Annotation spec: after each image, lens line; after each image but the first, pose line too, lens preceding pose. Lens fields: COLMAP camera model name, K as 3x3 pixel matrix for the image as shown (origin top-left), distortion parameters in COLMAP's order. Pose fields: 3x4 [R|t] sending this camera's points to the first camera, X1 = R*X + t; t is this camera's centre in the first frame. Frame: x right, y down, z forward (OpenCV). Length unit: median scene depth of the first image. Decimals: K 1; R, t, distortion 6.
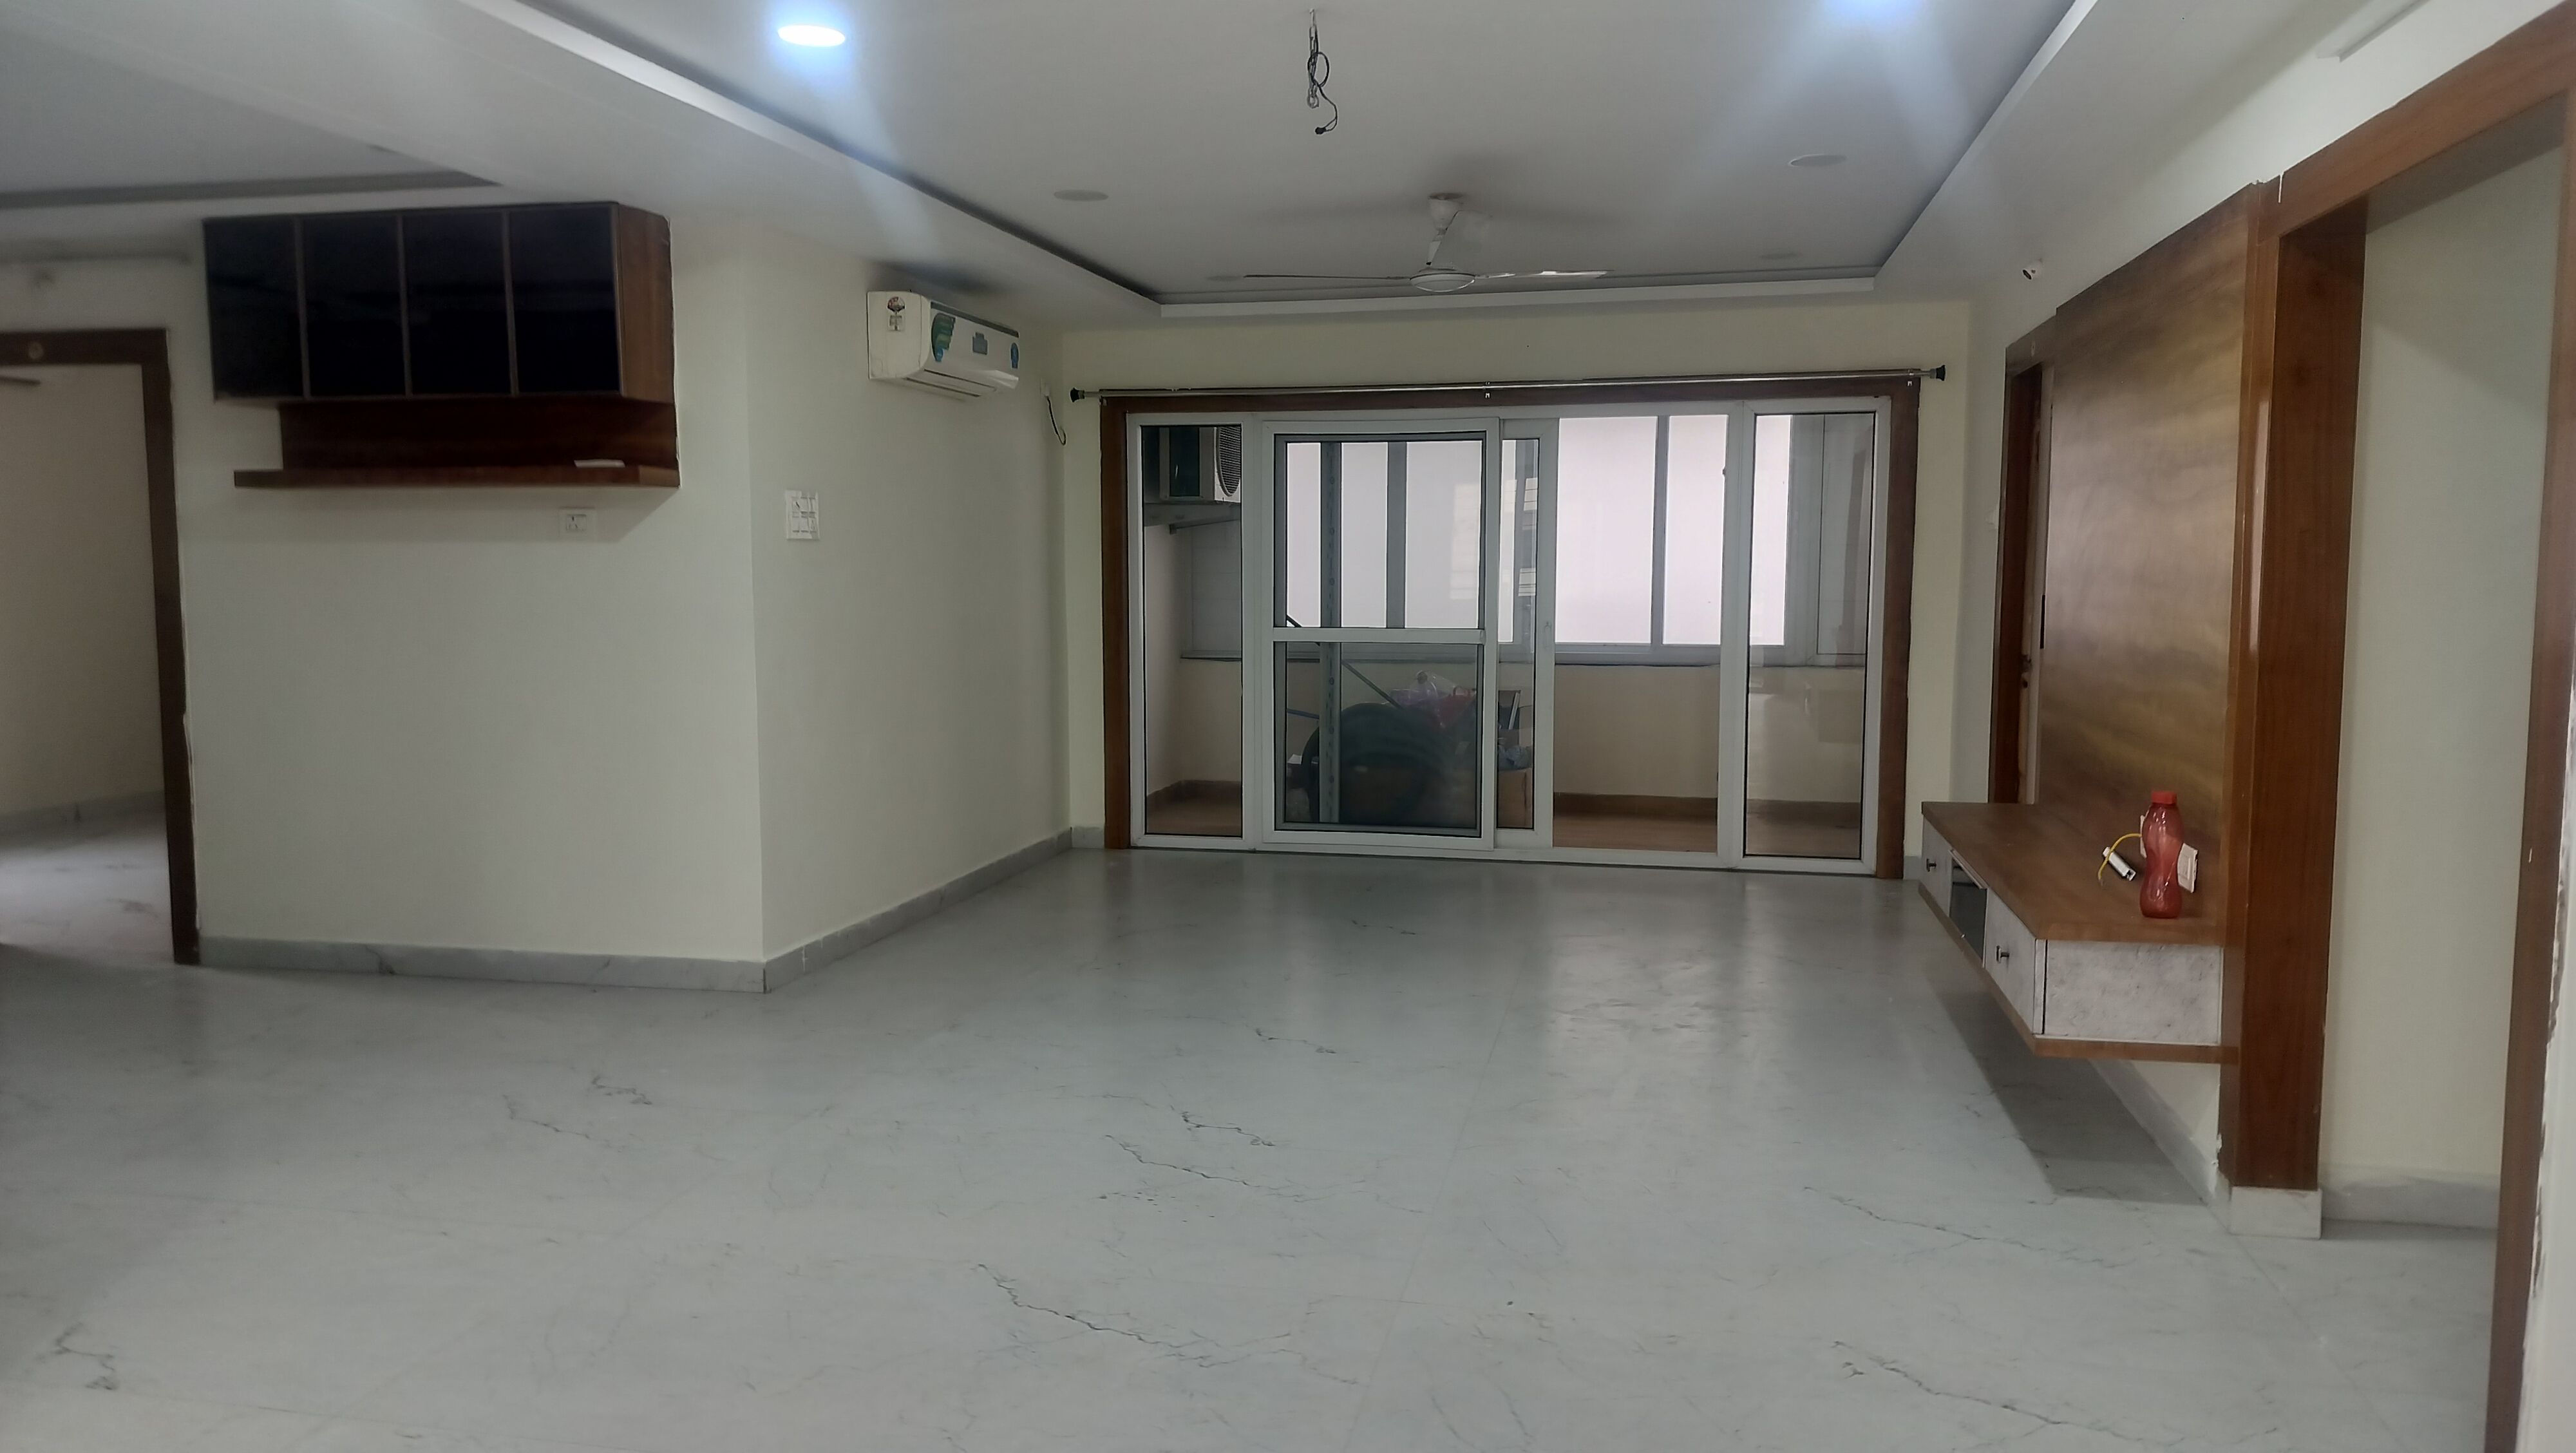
lens RADIAL K [[1902.8, 0, 1286.7], [0, 1902.8, 728.2], [0, 0, 1]] dist [0.074375, -0.107313]
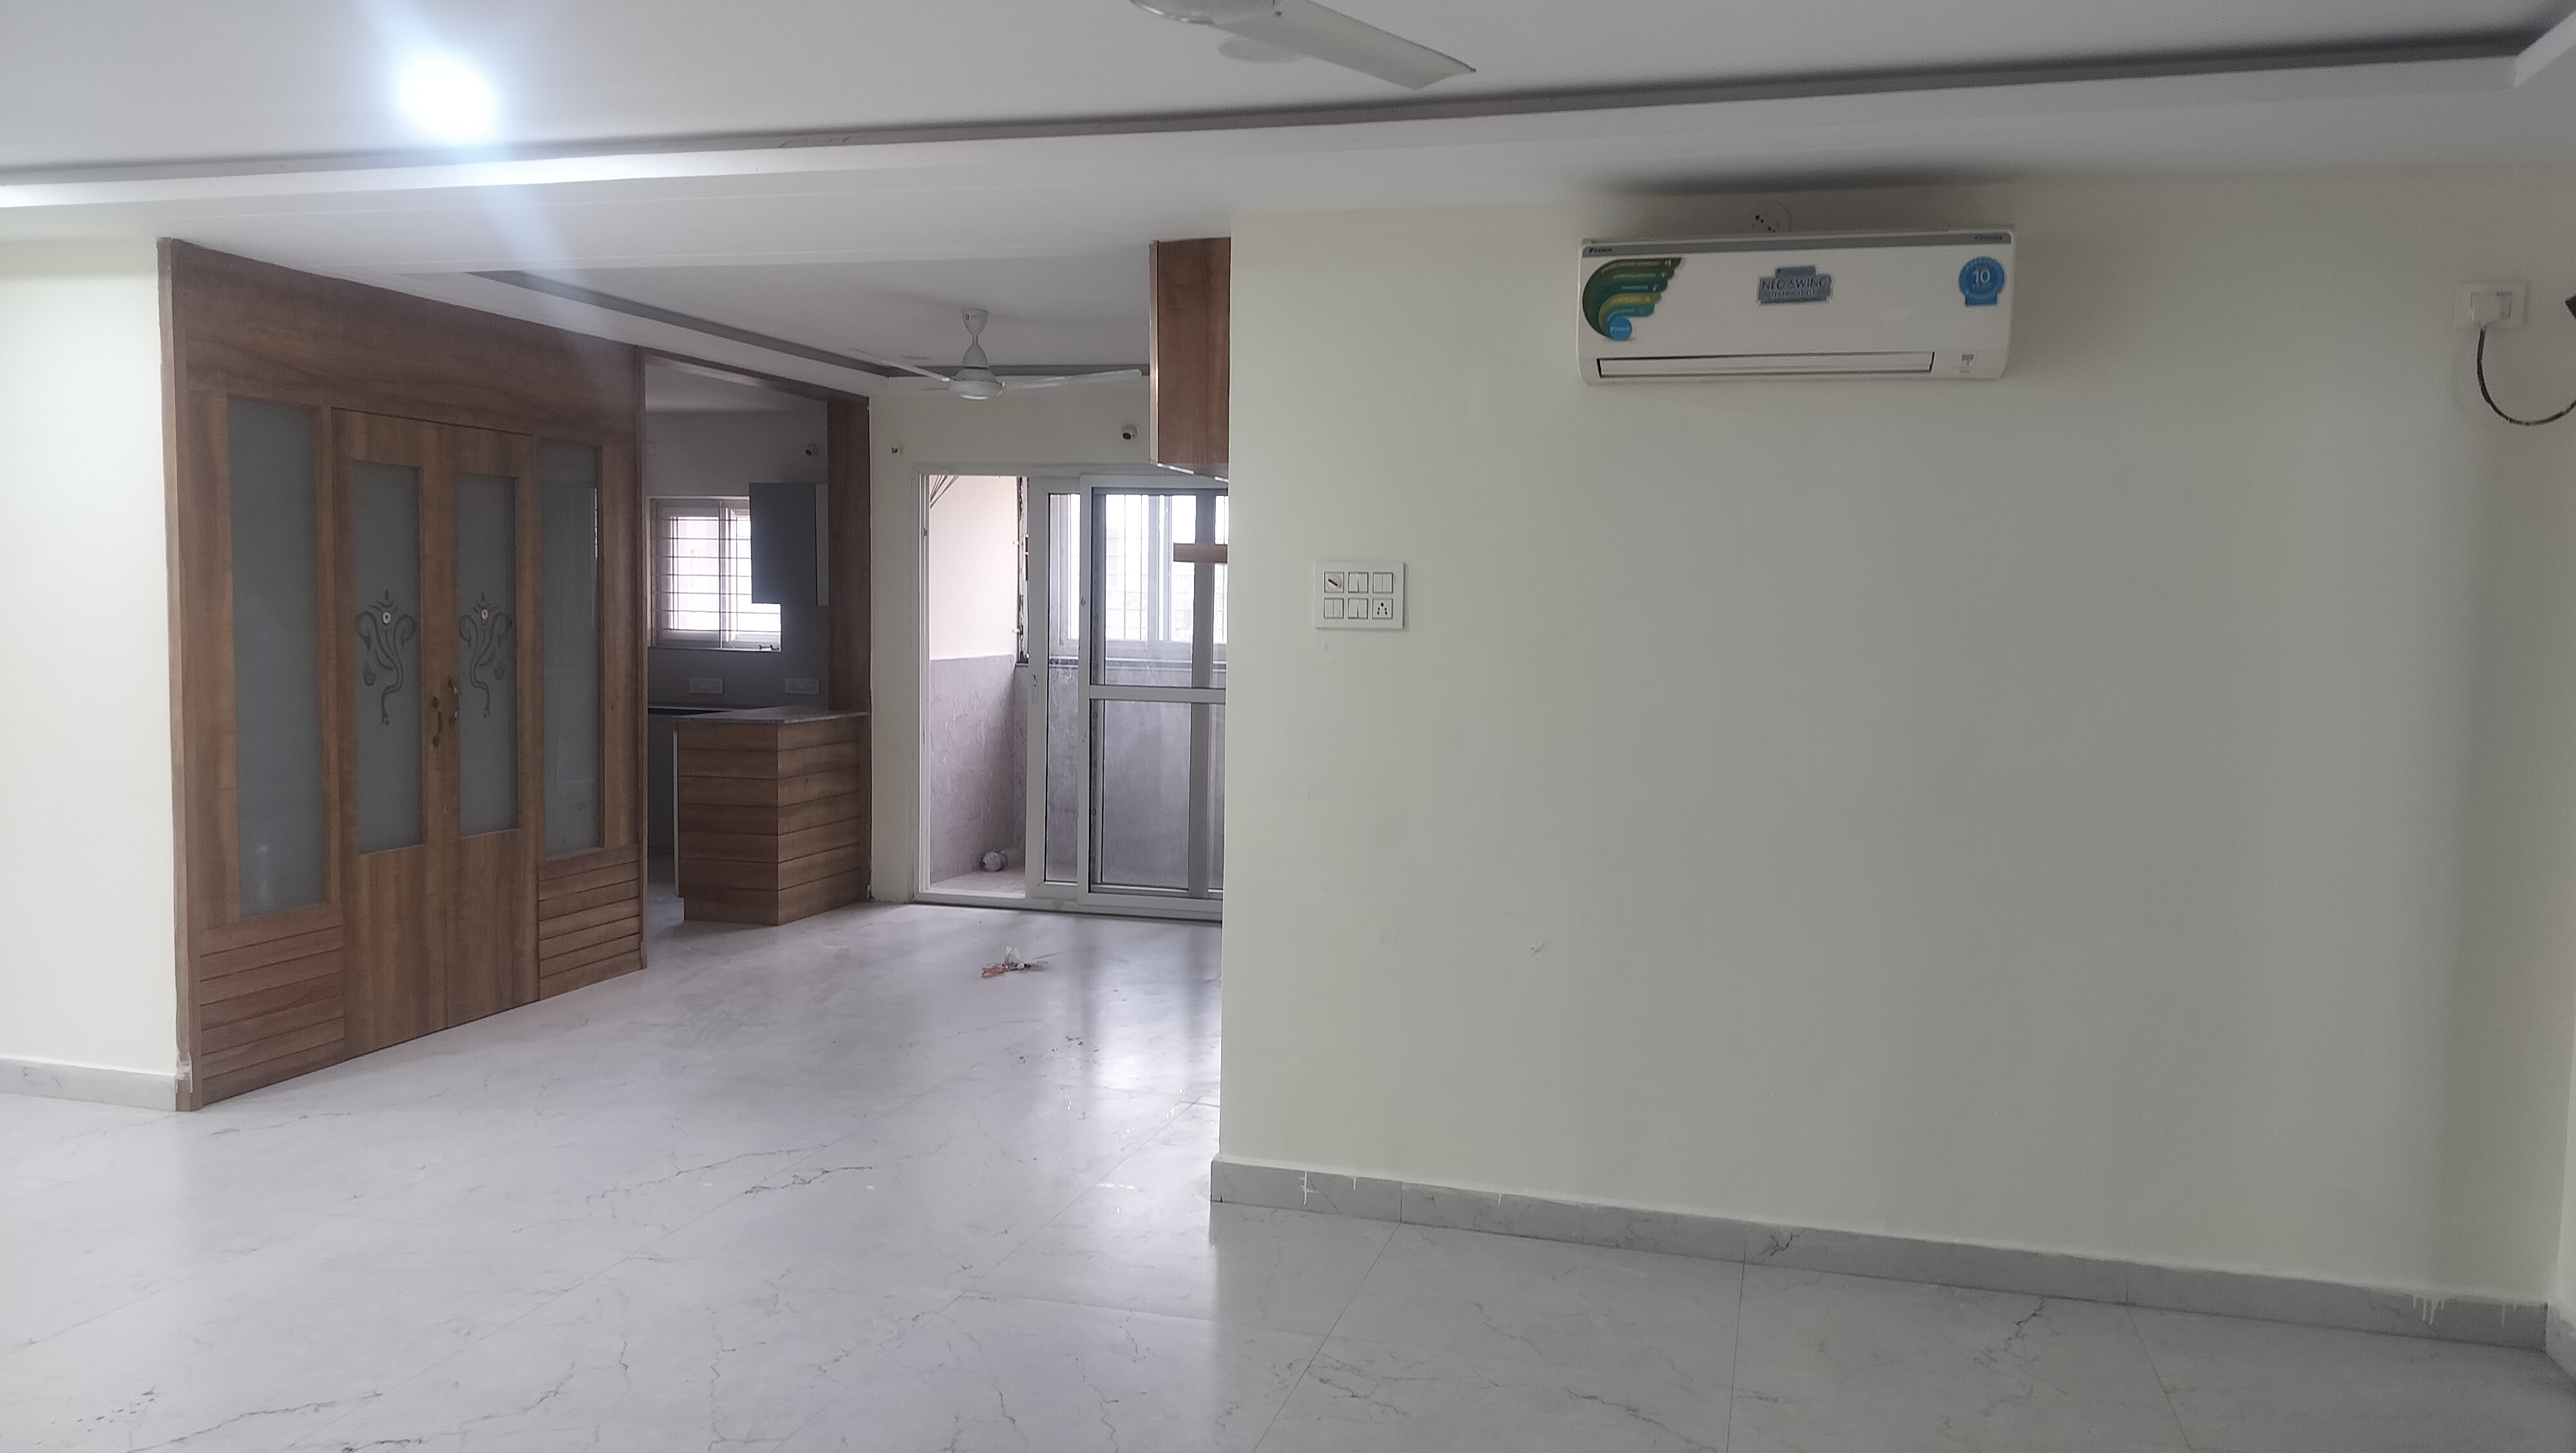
lens RADIAL K [[1902.8, 0, 1306.3], [0, 1902.8, 715.4], [0, 0, 1]] dist [0.074375, -0.107313]
pose [[-0.054567, 0.060765, -0.996659, 0.431521], [-0.110244, 0.991678, 0.066497, -0.101632], [0.992406, 0.113504, -0.047414, 0.932921]]
